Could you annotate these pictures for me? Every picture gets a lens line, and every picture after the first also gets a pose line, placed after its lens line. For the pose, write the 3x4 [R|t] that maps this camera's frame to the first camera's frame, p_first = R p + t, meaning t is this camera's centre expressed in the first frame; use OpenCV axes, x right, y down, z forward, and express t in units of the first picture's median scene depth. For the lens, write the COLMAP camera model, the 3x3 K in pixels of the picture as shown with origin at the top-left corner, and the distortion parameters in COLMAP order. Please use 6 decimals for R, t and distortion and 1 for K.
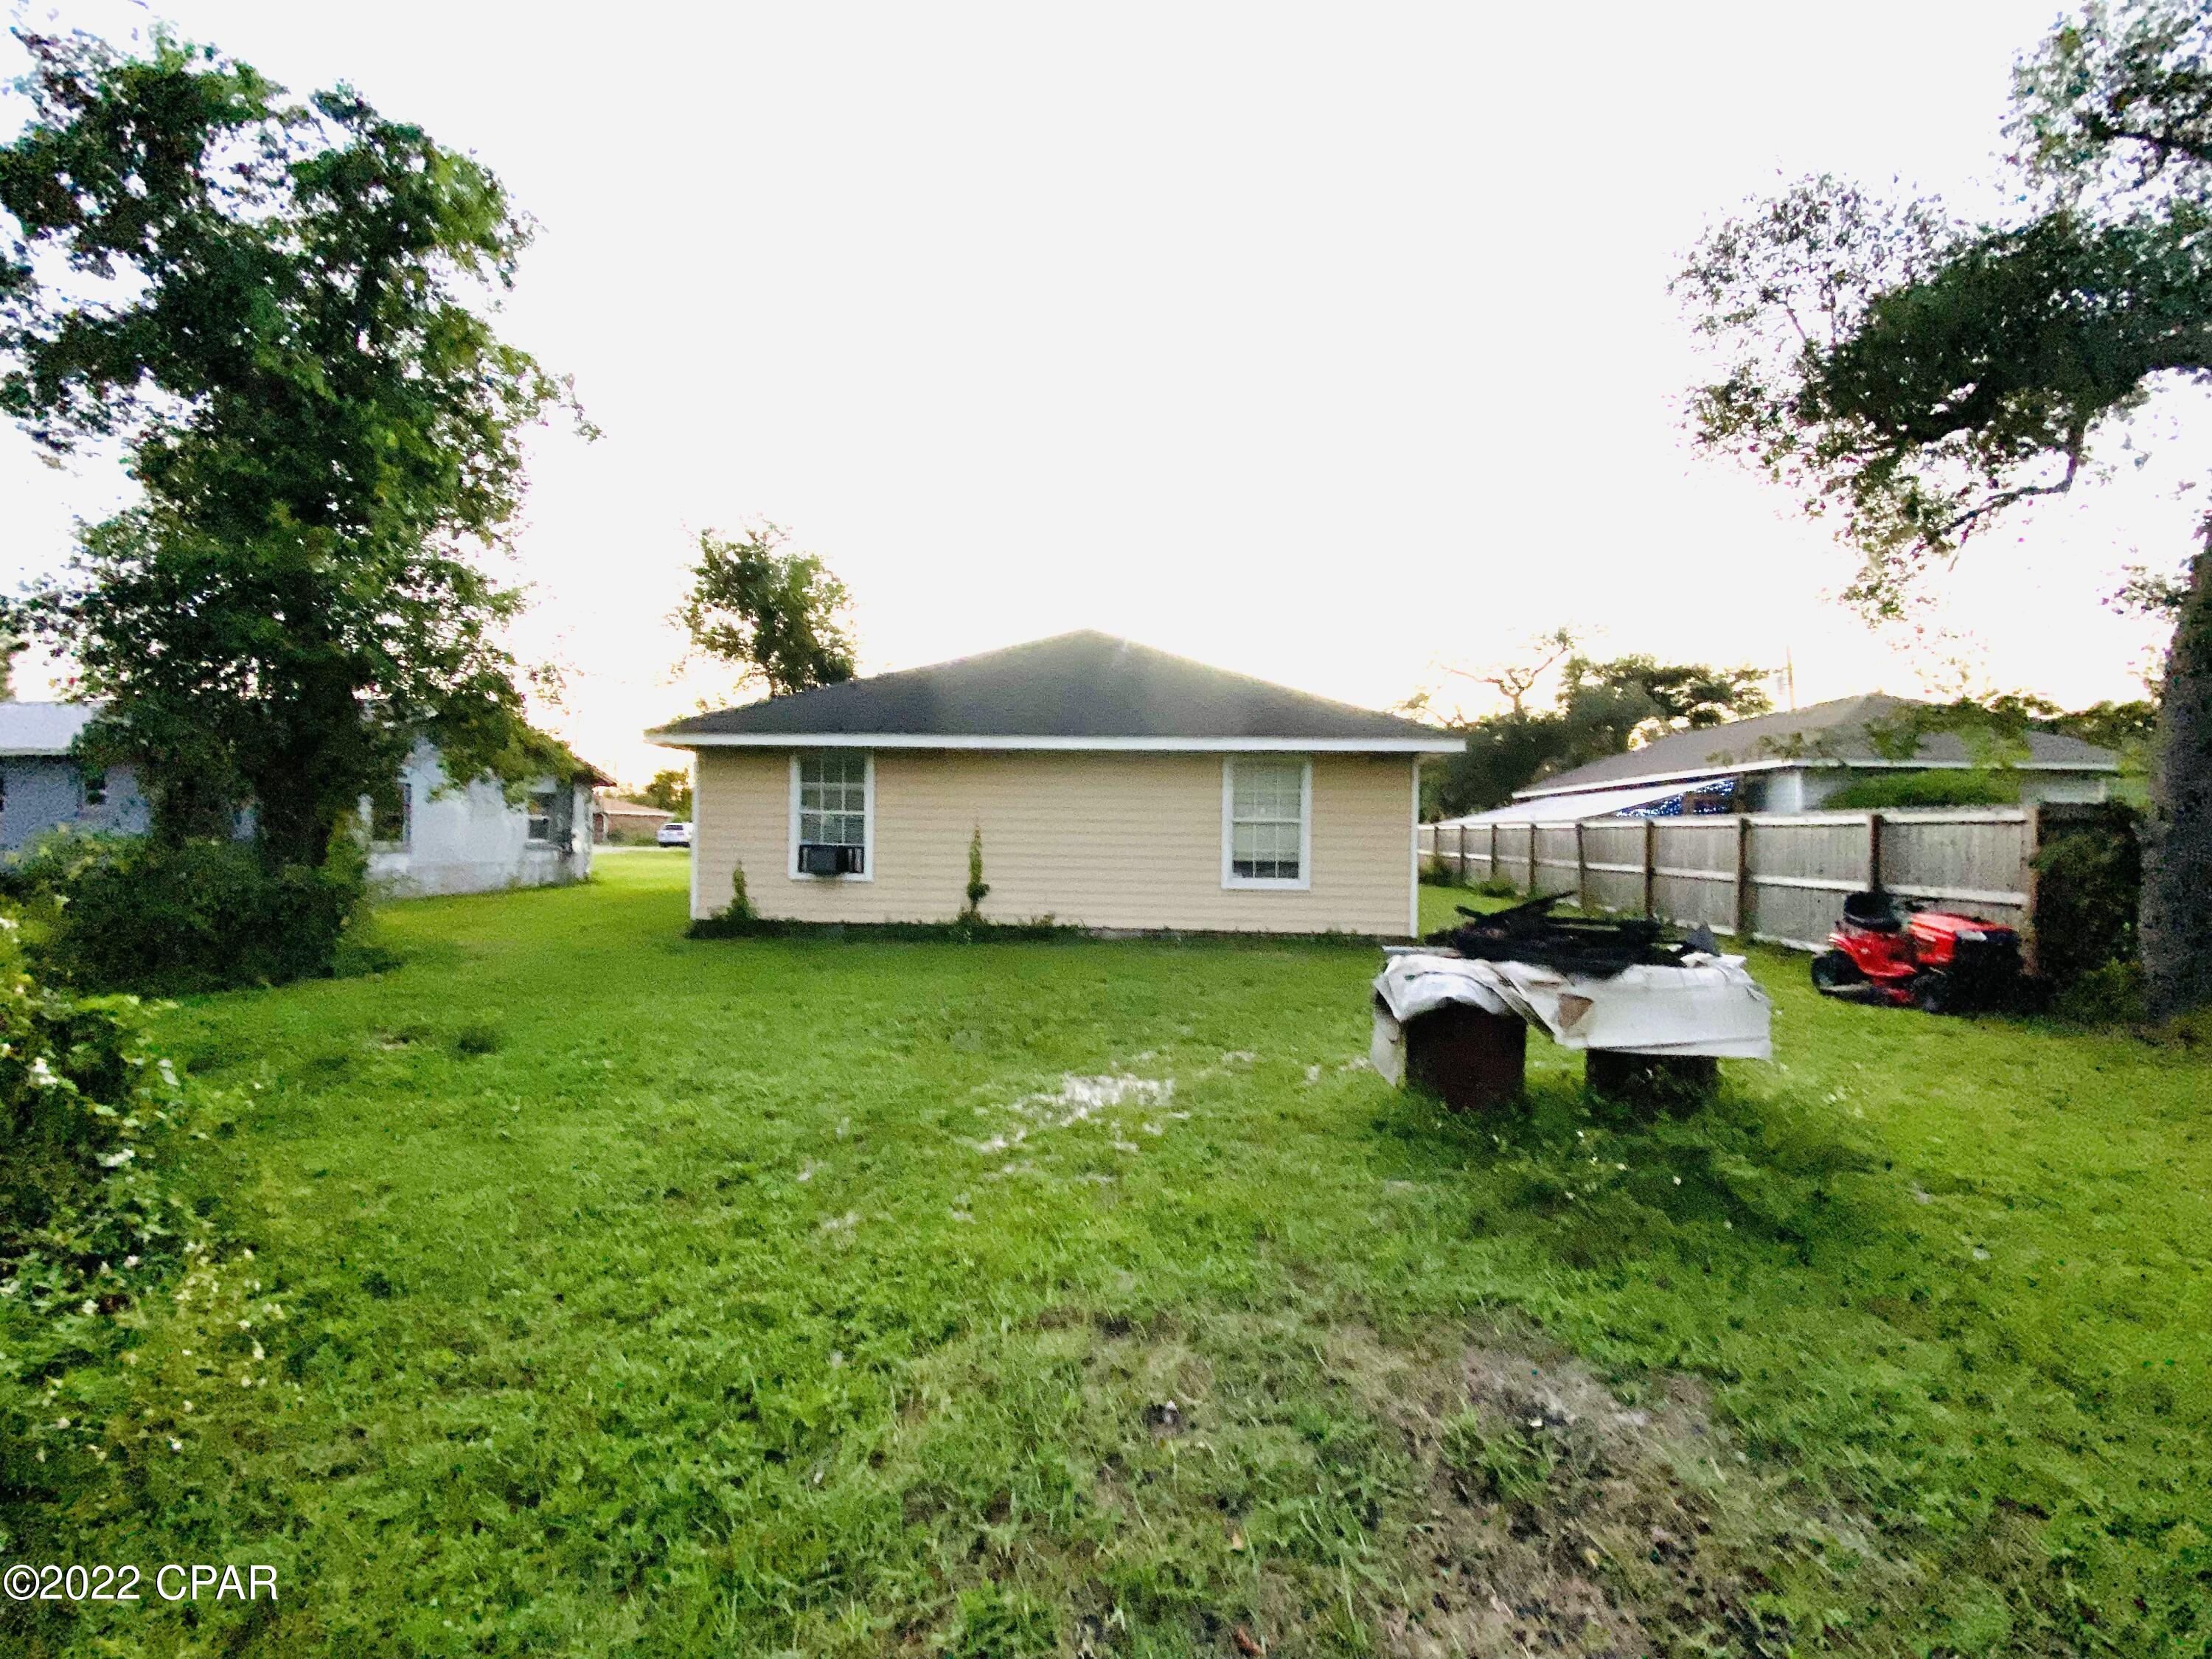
lens RADIAL K [[906.6, 0, 1099.8], [0, 906.6, 831.2], [0, 0, 1]] dist [-0.016006, -0.000482]
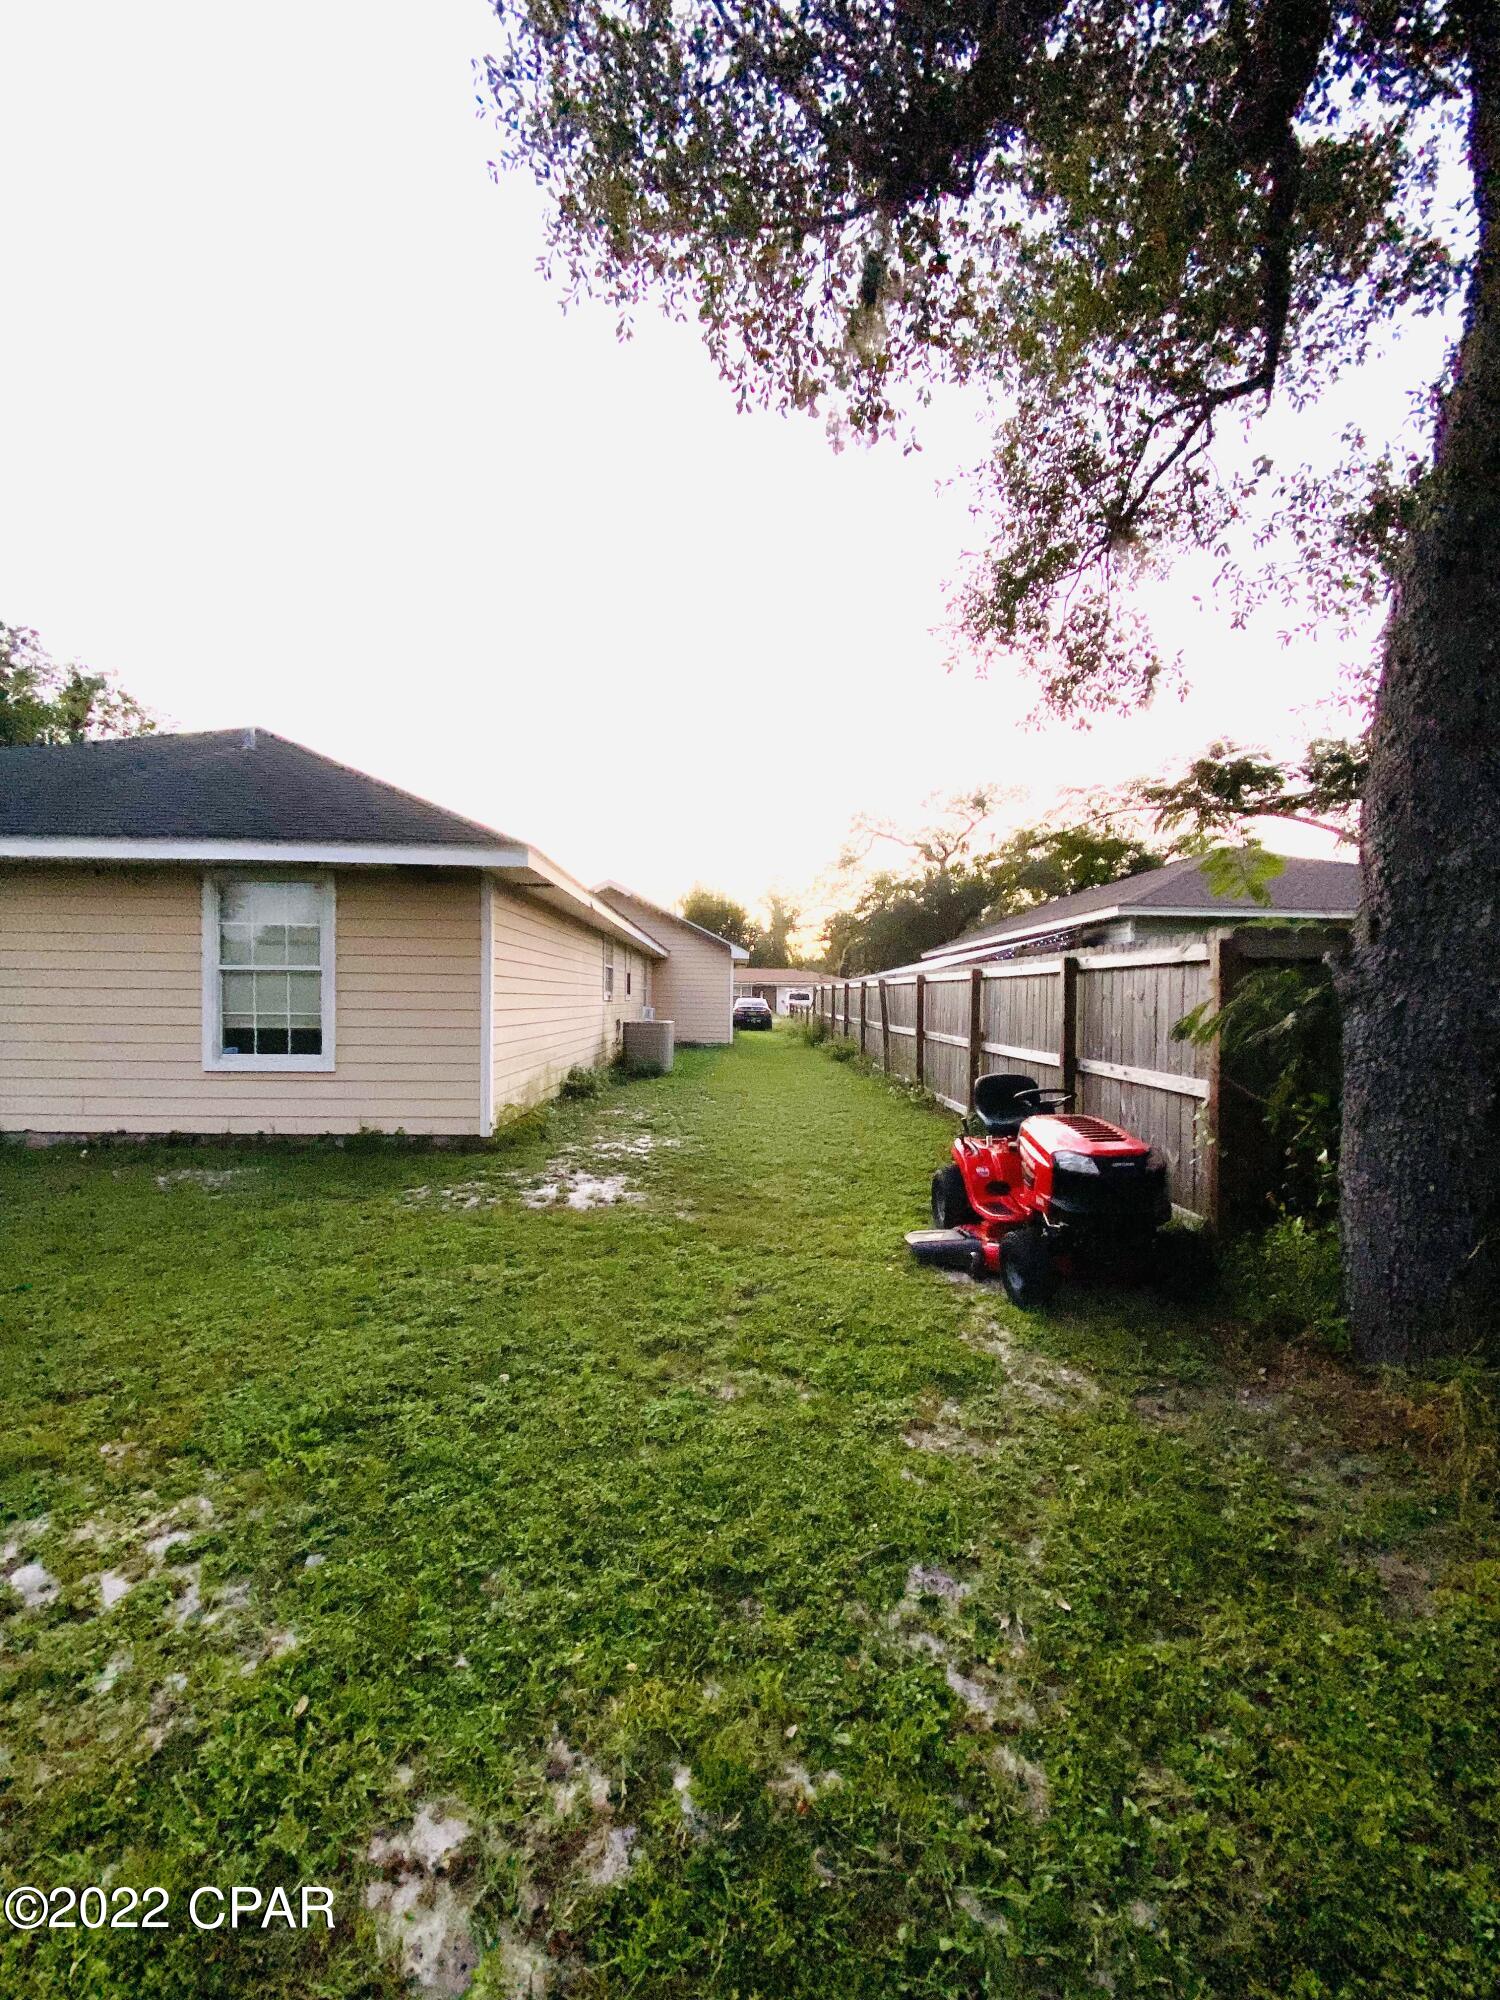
lens RADIAL K [[819.7, 0, 756.8], [0, 819.7, 1003.2], [0, 0, 1]] dist [-0.016006, -0.000482]
pose [[0.993187, -0.004811, 0.116431, 0.474422], [0.003488, 0.999927, 0.011564, 0.007242], [-0.116478, -0.011079, 0.993131, 0.350468]]
